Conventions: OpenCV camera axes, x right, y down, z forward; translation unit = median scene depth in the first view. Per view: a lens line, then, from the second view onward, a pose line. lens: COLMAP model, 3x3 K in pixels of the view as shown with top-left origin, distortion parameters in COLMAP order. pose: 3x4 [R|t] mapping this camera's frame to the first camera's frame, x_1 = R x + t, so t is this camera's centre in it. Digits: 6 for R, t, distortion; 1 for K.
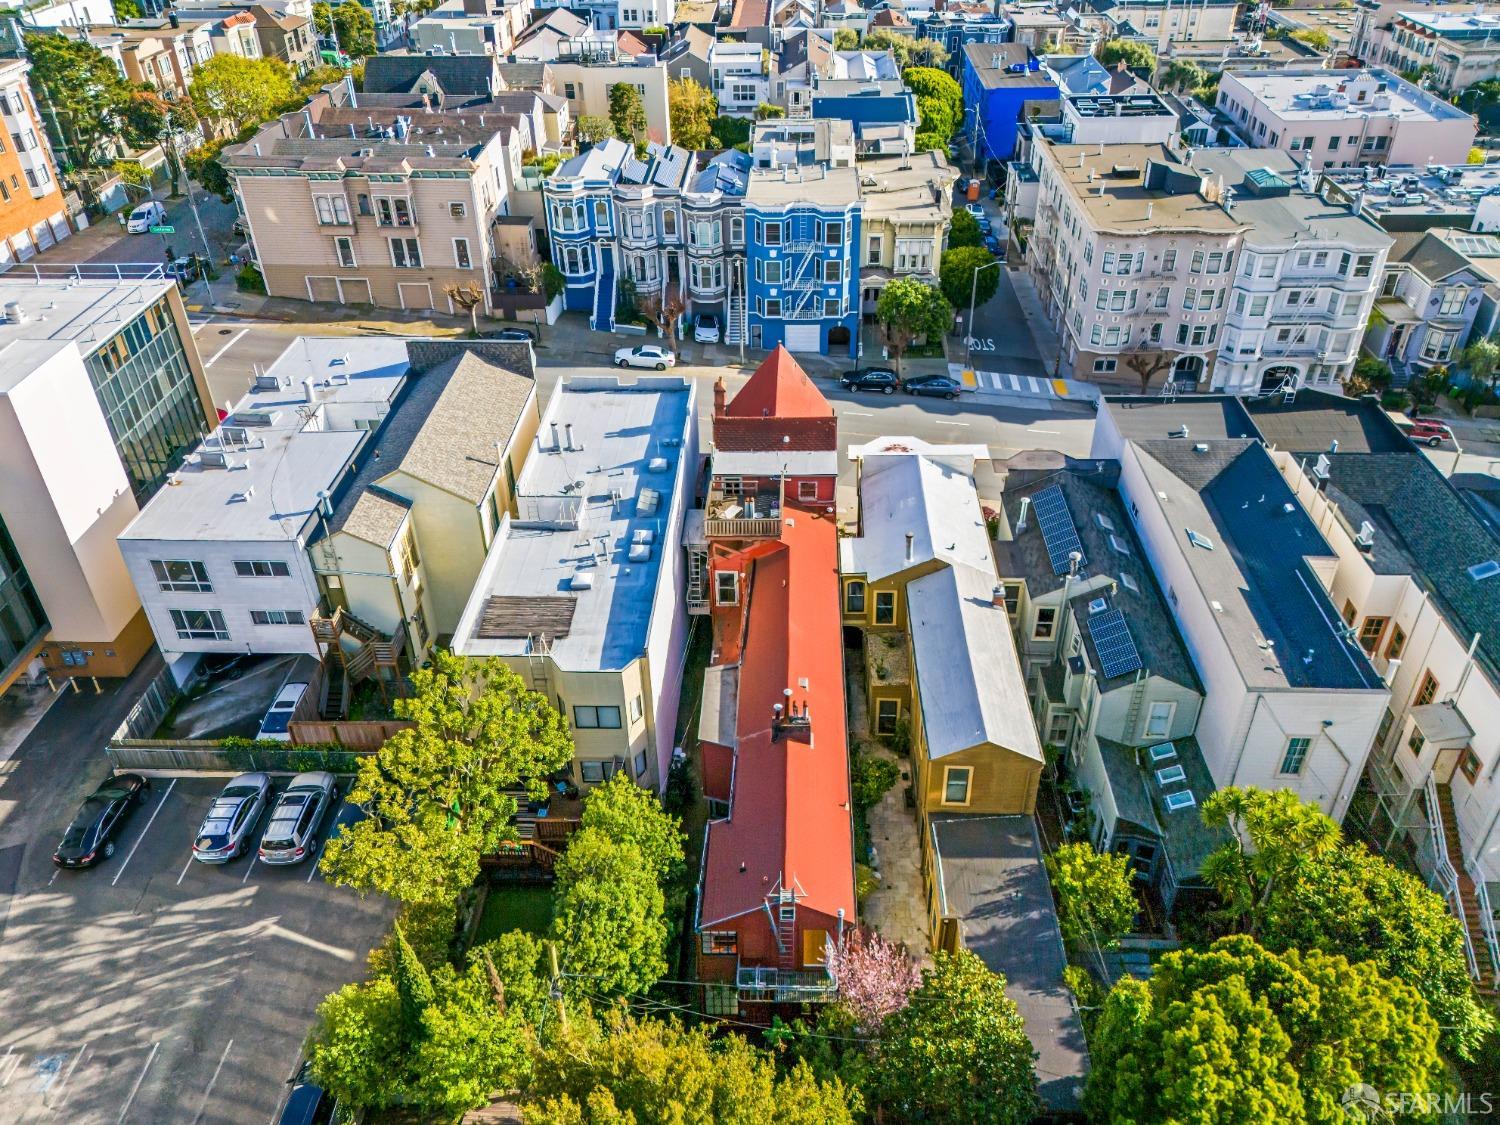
lens RADIAL K [[1126.2, 0, 777.4], [0, 1126.2, 519.9], [0, 0, 1]] dist [0.021314, -0.033856]
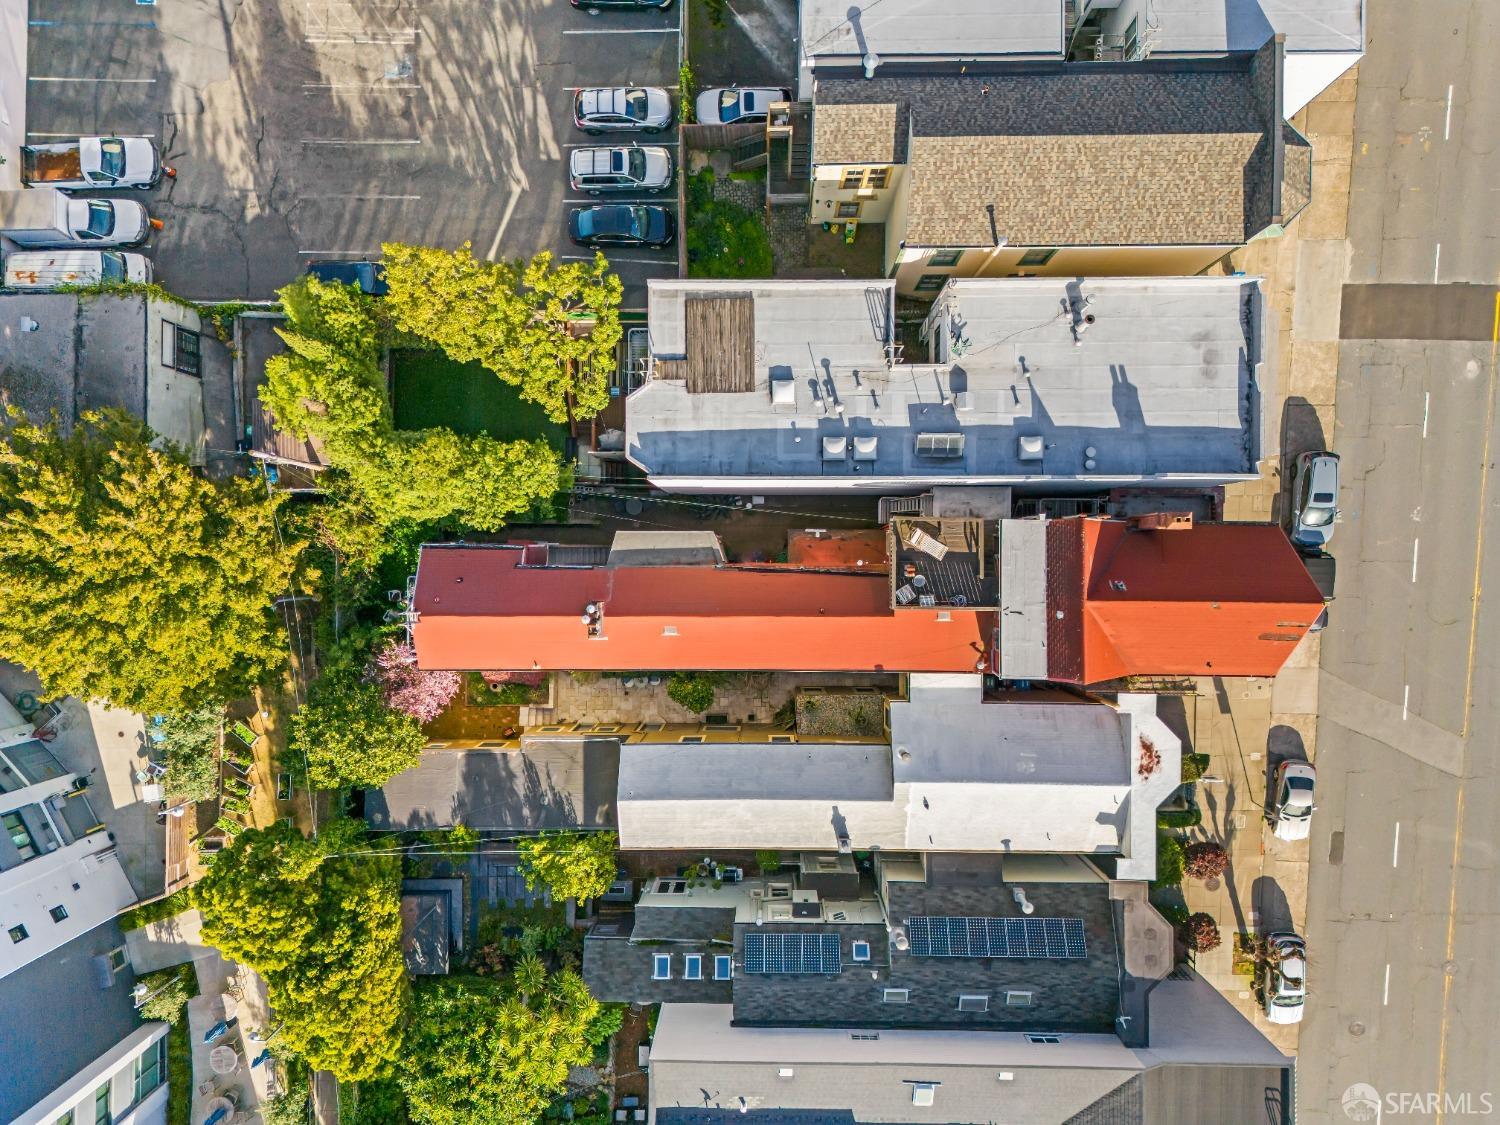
lens RADIAL K [[1114.6, 0, 750.0], [0, 1114.6, 562.5], [0, 0, 1]] dist [0.025346, -0.006977]
pose [[0.018332, 0.999739, 0.013626, -0.041540], [-0.523129, -0.002024, 0.852251, -0.613135], [0.852056, -0.022752, 0.522955, 0.437648]]
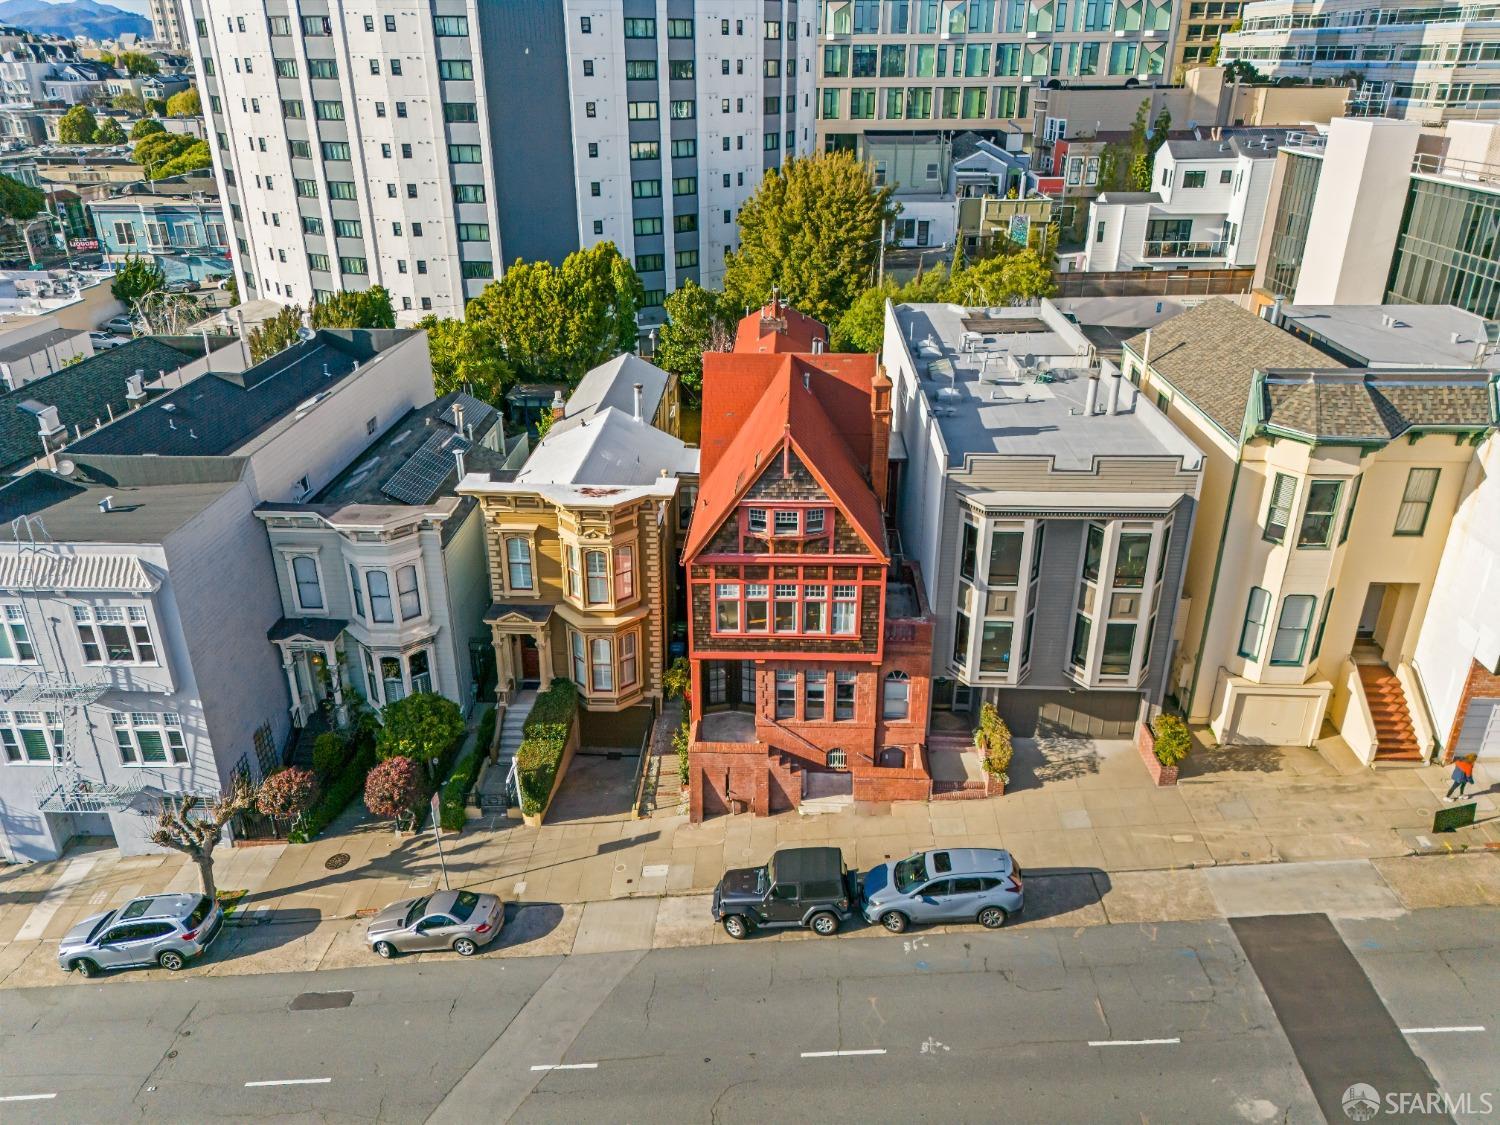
lens RADIAL K [[1099.7, 0, 750.0], [0, 1099.7, 562.5], [0, 0, 1]] dist [0.072436, -0.072443]
pose [[-0.999755, 0.002157, 0.022023, 0.010295], [0.019755, 0.535354, 0.844397, -0.617052], [-0.009969, 0.844625, -0.535266, 1.508128]]
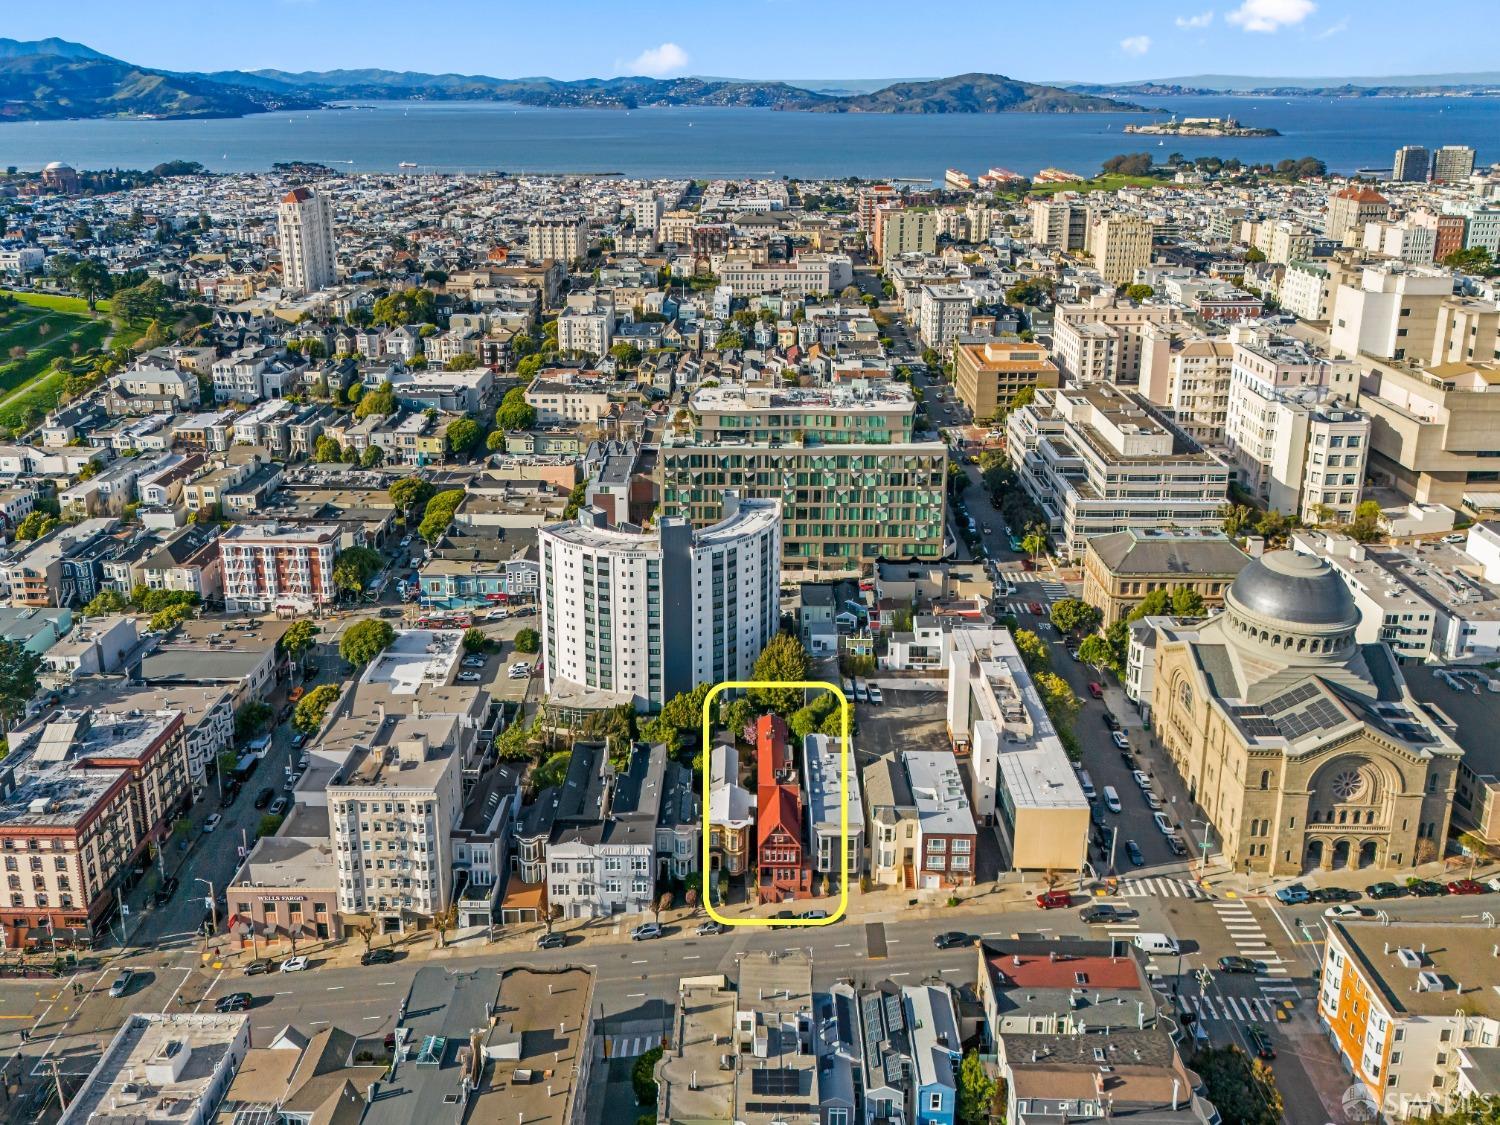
lens RADIAL K [[1140.6, 0, 738.0], [0, 1140.6, 380.8], [0, 0, 1]] dist [0.042349, 0.002286]
pose [[-0.999958, 0.006069, -0.006885, 0.126565], [-0.000884, 0.682988, 0.730429, -3.138952], [0.009135, 0.730404, -0.682954, 2.349383]]
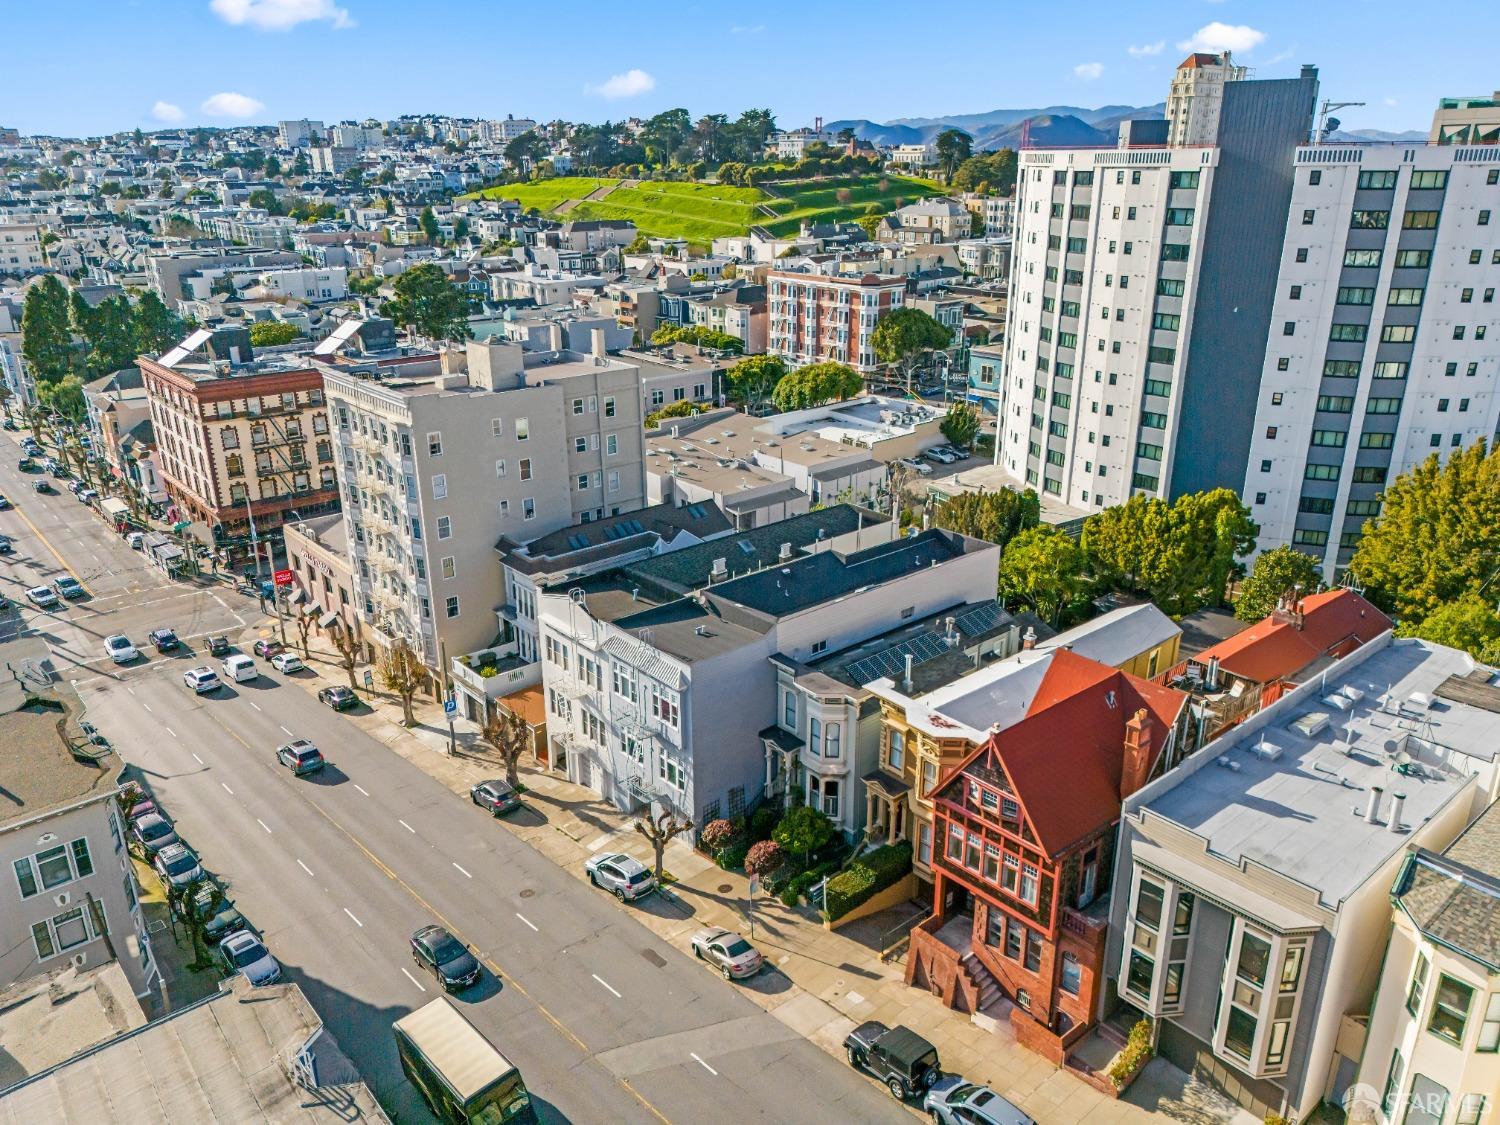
lens RADIAL K [[1099.7, 0, 750.0], [0, 1099.7, 562.5], [0, 0, 1]] dist [0.072436, -0.072443]
pose [[-0.670004, -0.246917, 0.700091, -0.389361], [0.412850, 0.659839, 0.627828, -0.807326], [-0.616969, 0.709679, -0.340154, 1.428912]]
